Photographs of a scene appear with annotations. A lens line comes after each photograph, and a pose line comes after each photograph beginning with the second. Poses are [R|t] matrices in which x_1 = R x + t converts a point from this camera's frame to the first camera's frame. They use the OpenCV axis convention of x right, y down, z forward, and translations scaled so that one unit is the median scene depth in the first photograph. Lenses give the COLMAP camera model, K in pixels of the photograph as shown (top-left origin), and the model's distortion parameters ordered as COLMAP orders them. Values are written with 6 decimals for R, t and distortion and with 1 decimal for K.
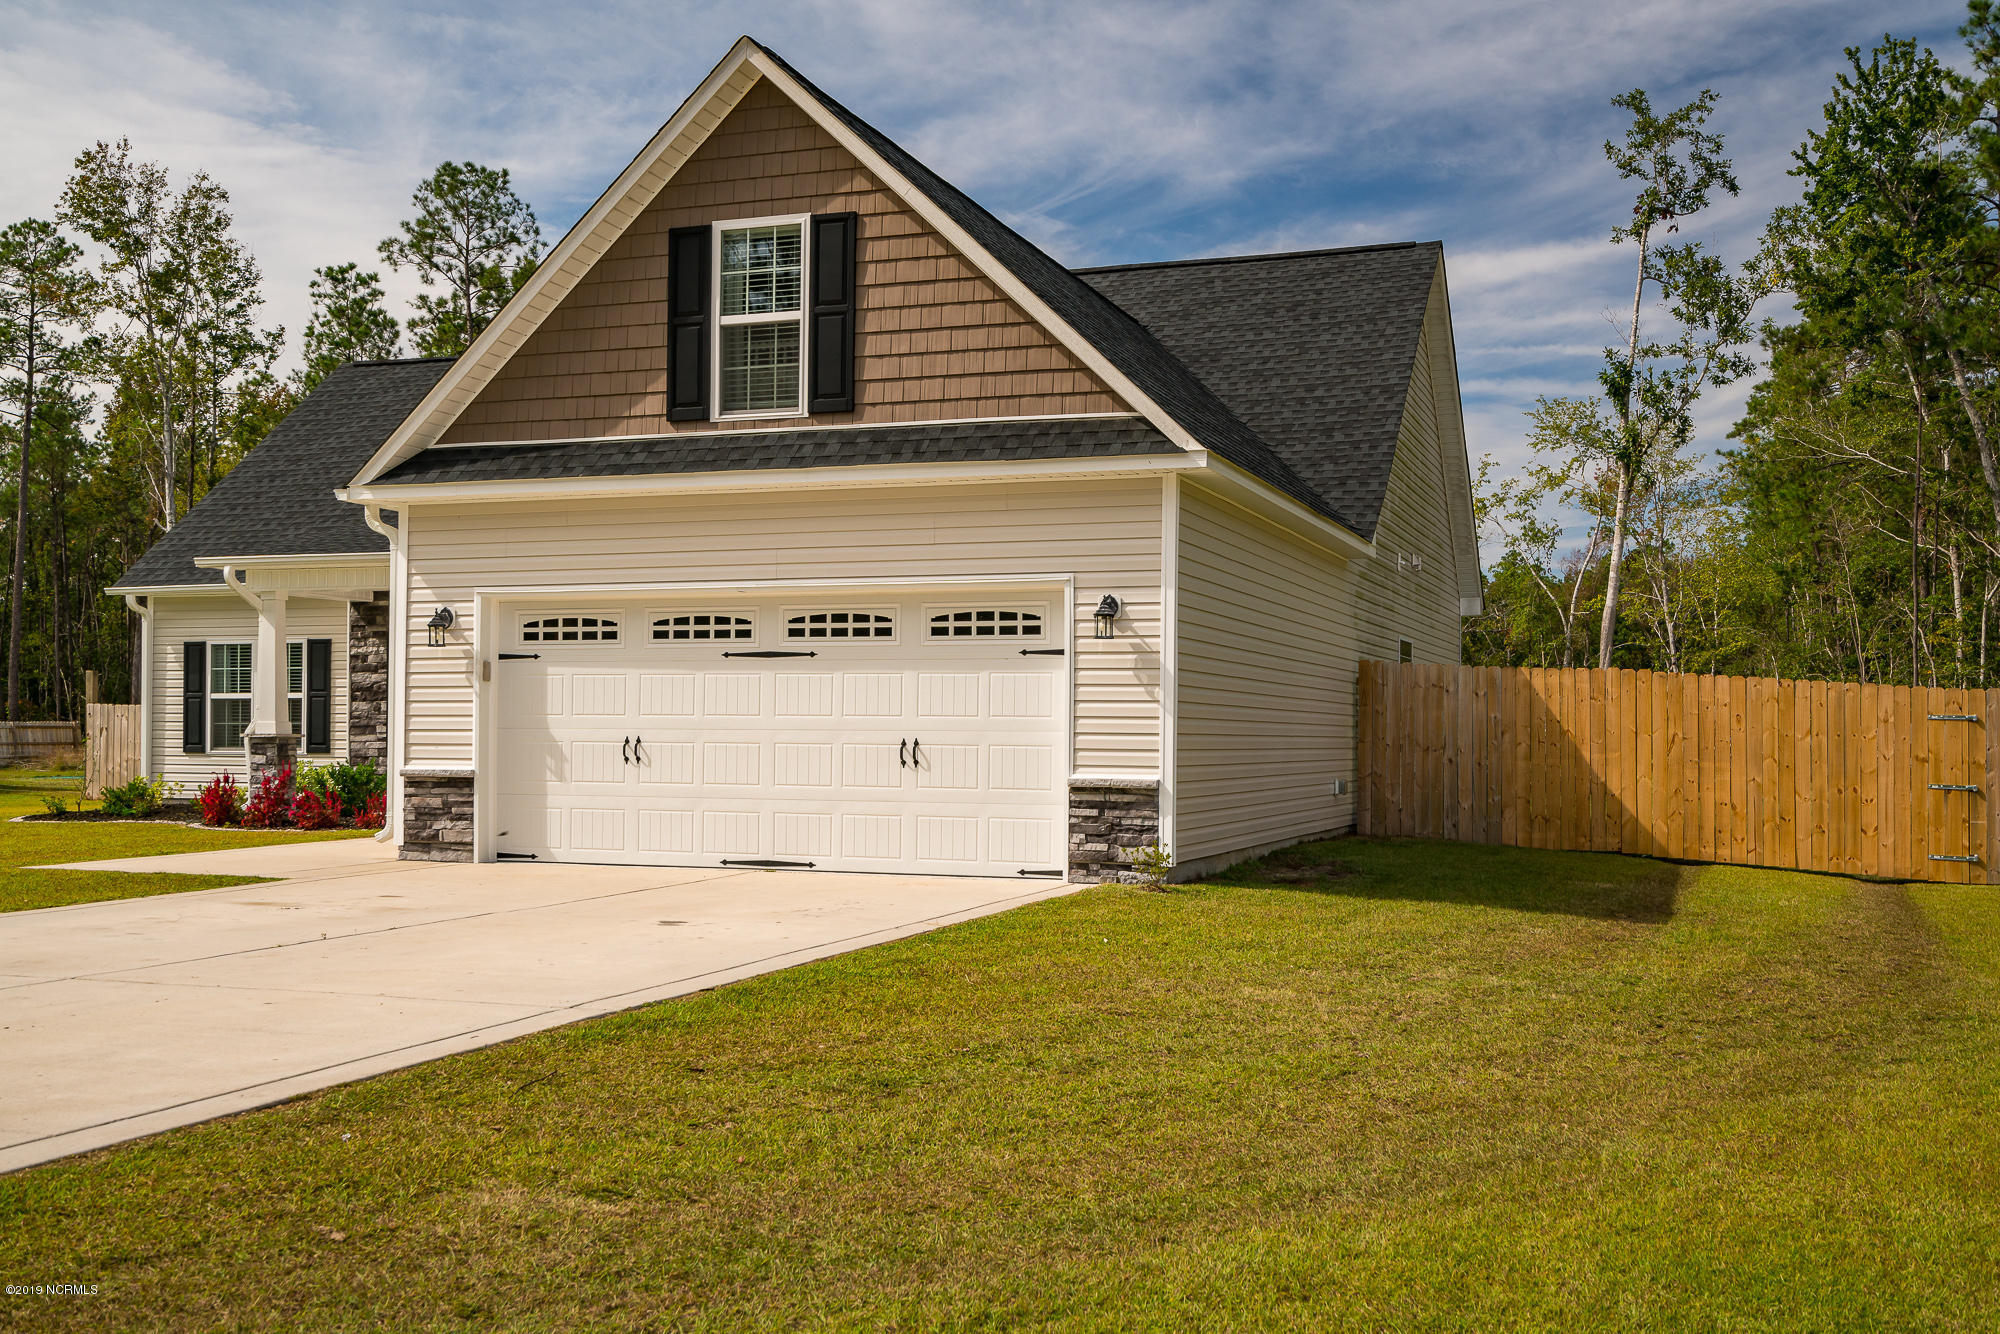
lens RADIAL K [[1963.7, 0, 993.9], [0, 1963.7, 722.8], [0, 0, 1]] dist [-0.000242, 0.001692]
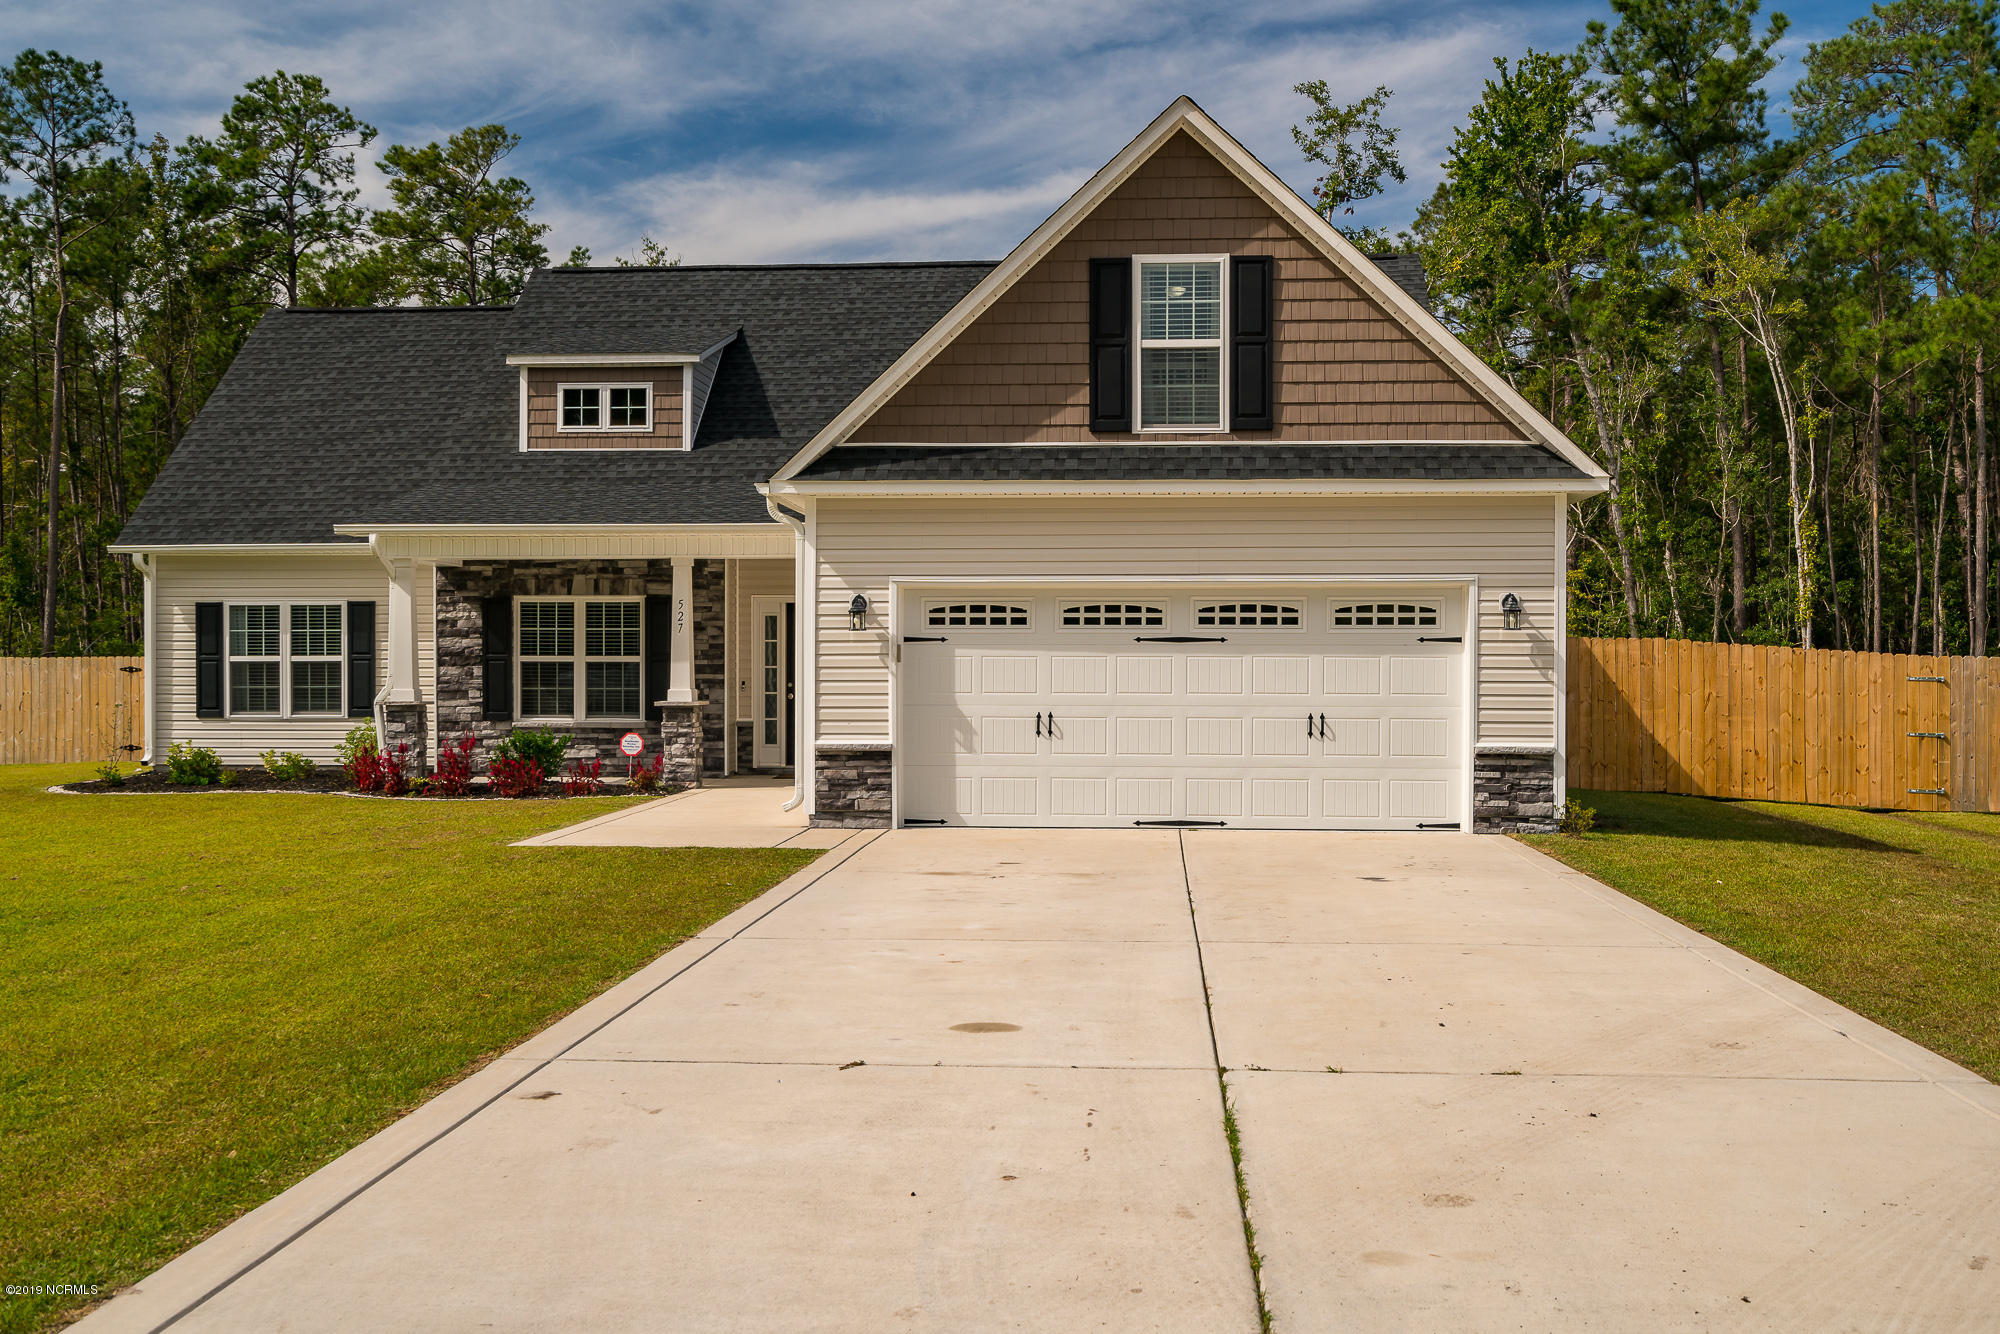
lens RADIAL K [[2004.1, 0, 970.1], [0, 2004.1, 685.0], [0, 0, 1]] dist [0.005222, 0.000591]
pose [[0.964711, -0.008119, 0.263186, -0.510905], [0.003613, 0.999839, 0.017603, -0.027907], [-0.263287, -0.016031, 0.964584, -0.082947]]
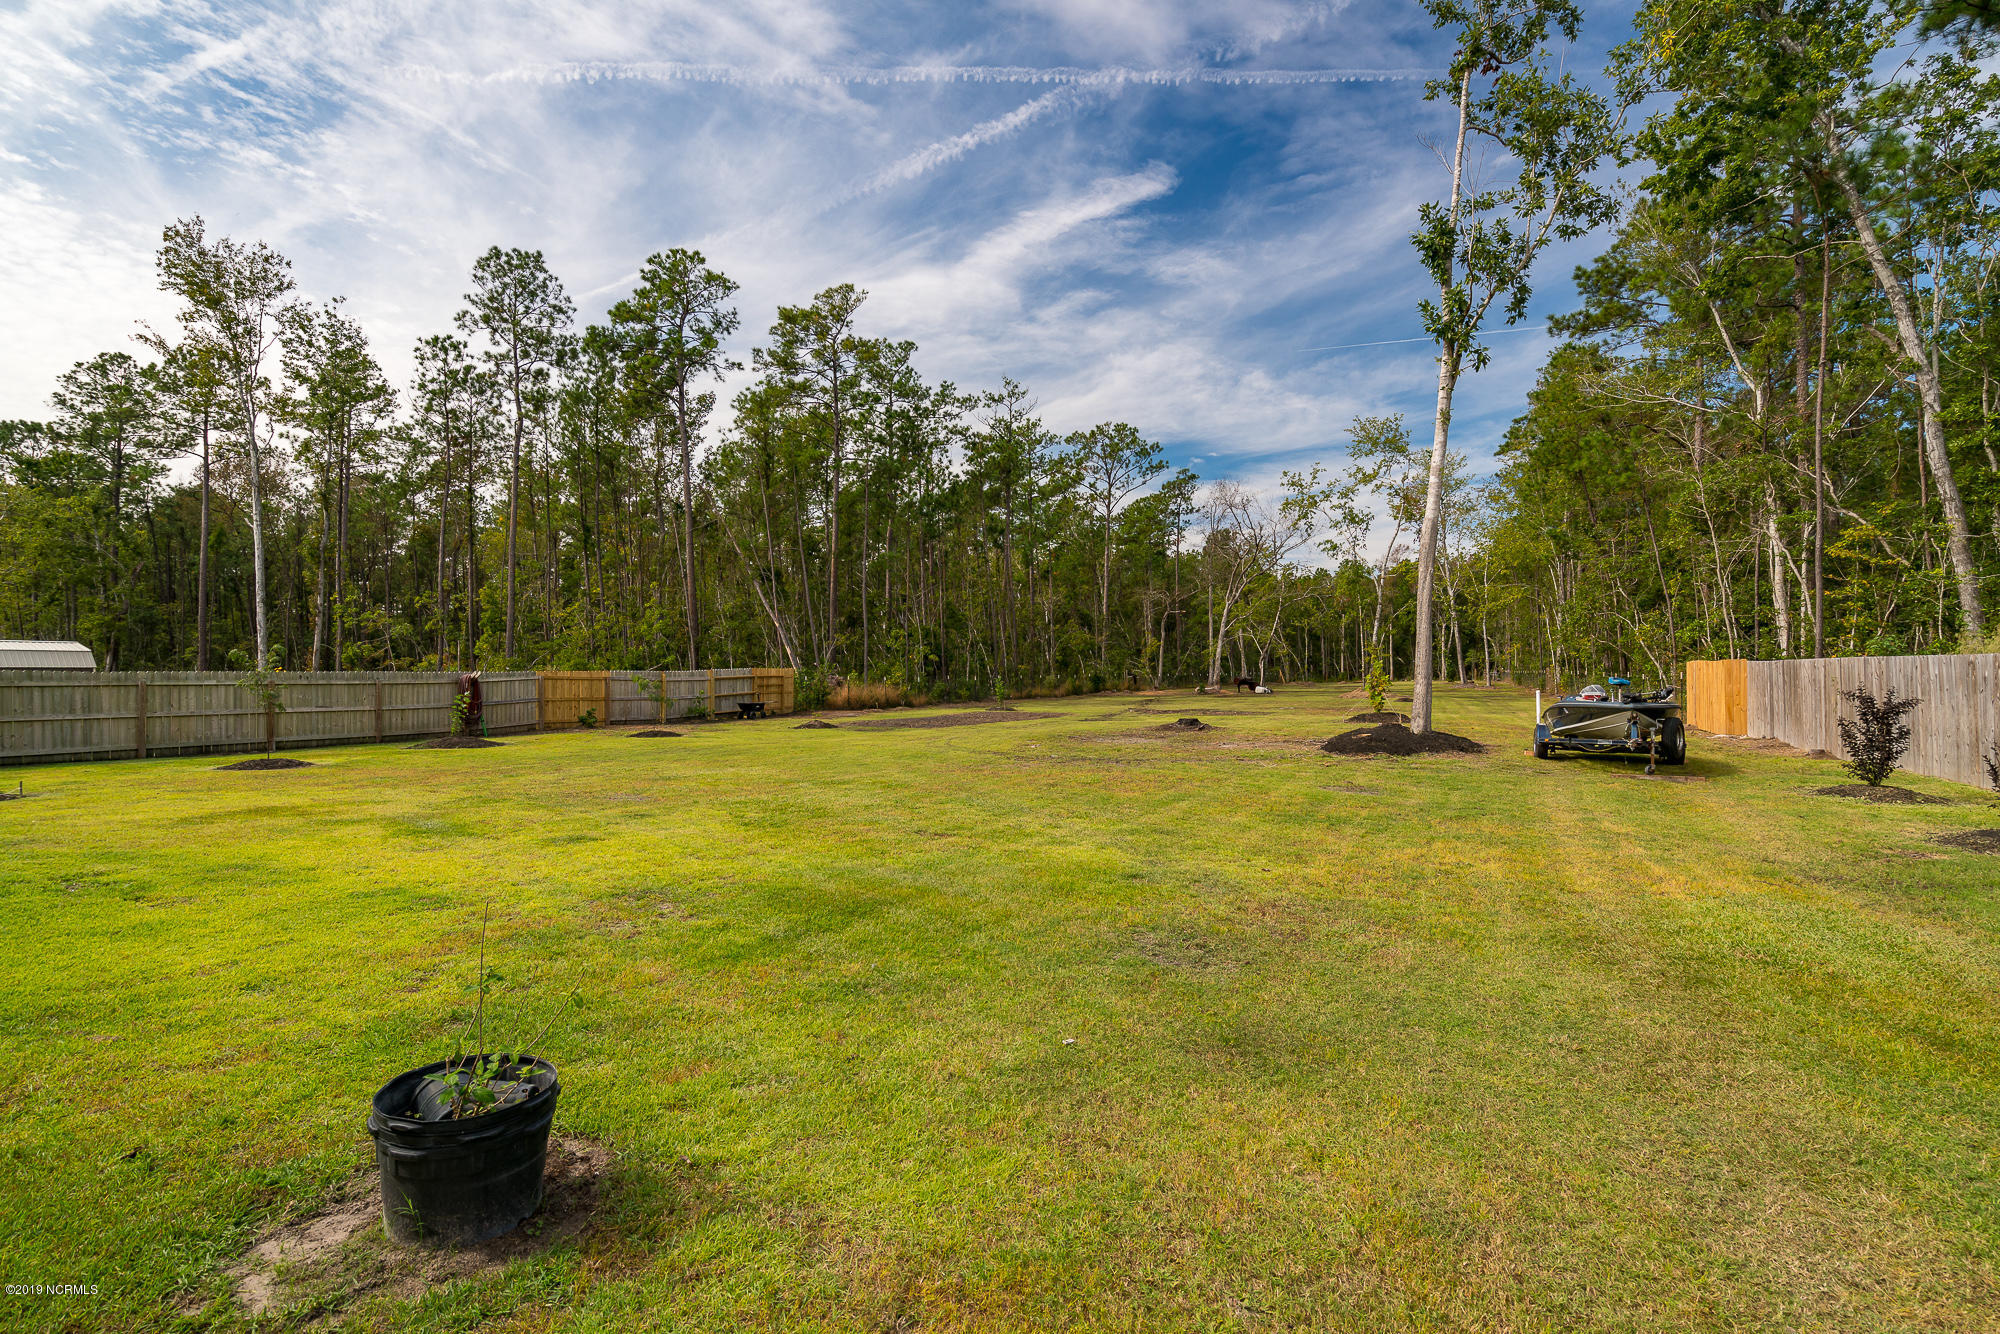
lens RADIAL K [[959.8, 0, 994.2], [0, 959.8, 670.3], [0, 0, 1]] dist [0.000956, 0.000039]
pose [[0.995073, -0.015376, -0.097940, 0.552657], [0.016239, 0.999836, 0.008025, -0.006941], [0.097801, -0.009576, 0.995160, 1.885685]]
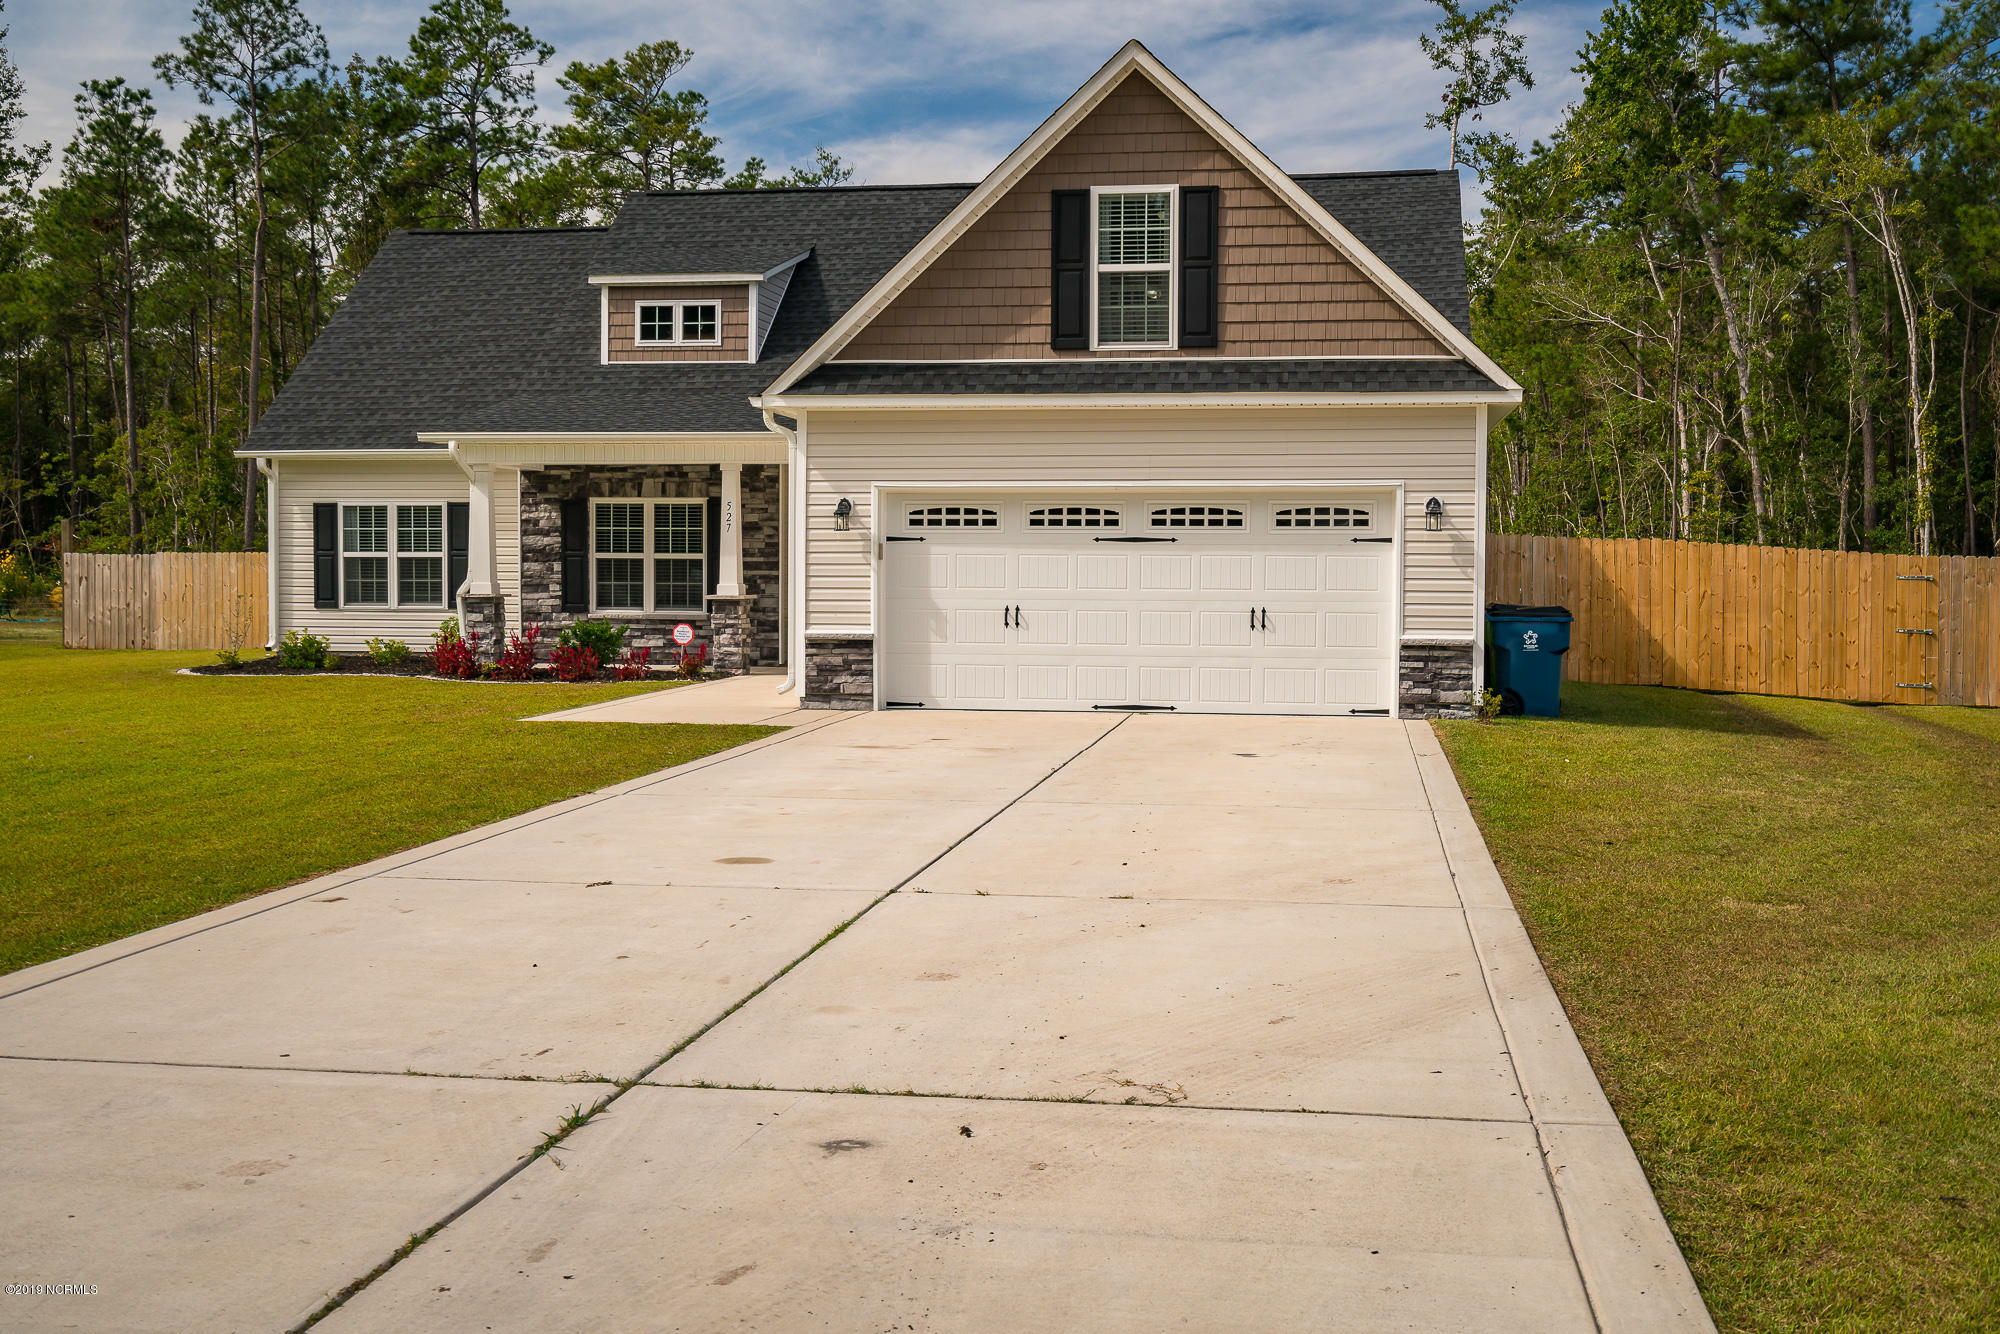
lens RADIAL K [[1978.0, 0, 1032.6], [0, 1978.0, 630.0], [0, 0, 1]] dist [0.004414, 0.017202]
pose [[0.981159, -0.009271, 0.192978, -0.399403], [0.001212, 0.999124, 0.041833, -0.028498], [-0.193196, -0.040811, 0.980311, -0.205940]]
